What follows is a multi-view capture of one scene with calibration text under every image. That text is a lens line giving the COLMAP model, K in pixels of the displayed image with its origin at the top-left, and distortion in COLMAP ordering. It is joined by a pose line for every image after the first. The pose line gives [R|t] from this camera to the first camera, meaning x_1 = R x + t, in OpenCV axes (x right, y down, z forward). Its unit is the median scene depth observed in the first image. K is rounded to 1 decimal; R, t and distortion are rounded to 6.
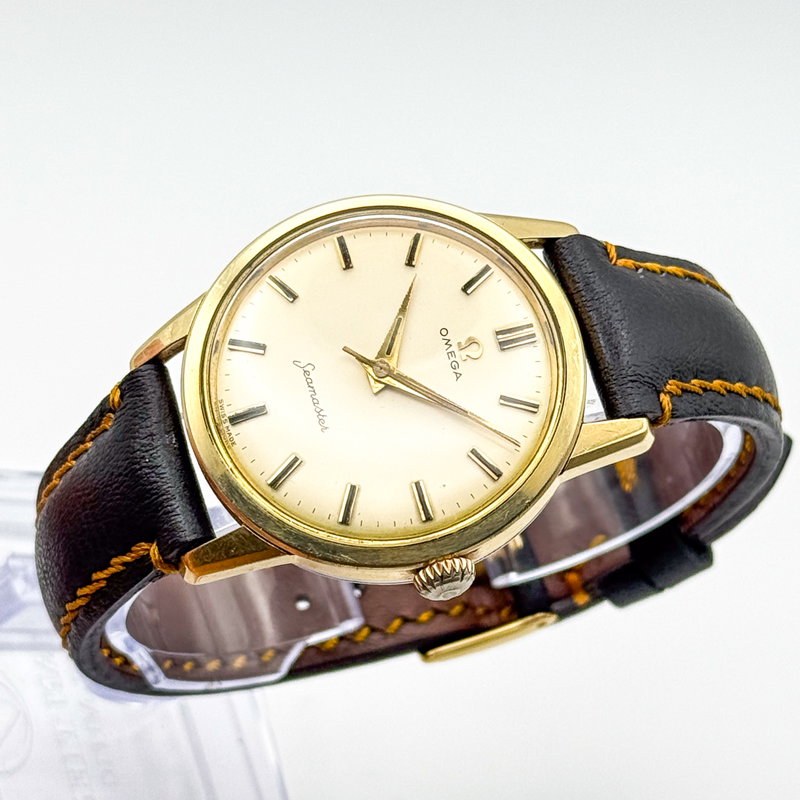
lens RADIAL K [[2978.1, 0, 400.0], [0, 2978.1, 400.0], [0, 0, 1]] dist [0.322755, 0.585862]
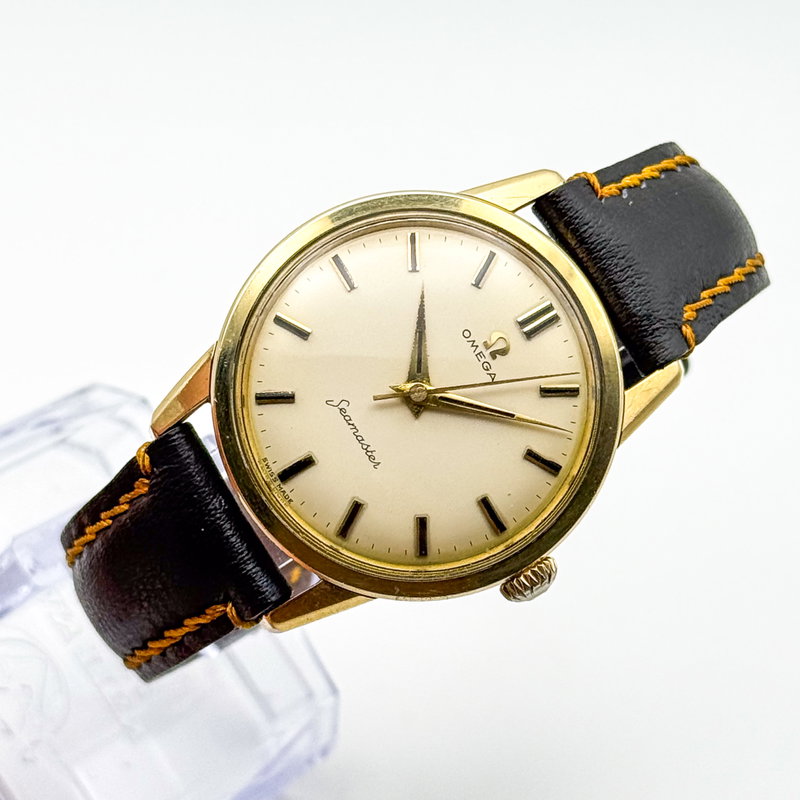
lens RADIAL K [[2978.1, 0, 400.0], [0, 2978.1, 400.0], [0, 0, 1]] dist [0.322755, 0.585862]
pose [[0.961885, -0.253171, 0.103357, -0.112719], [0.212173, 0.929403, 0.301981, -0.301991], [-0.172513, -0.268542, 0.947694, 0.067696]]
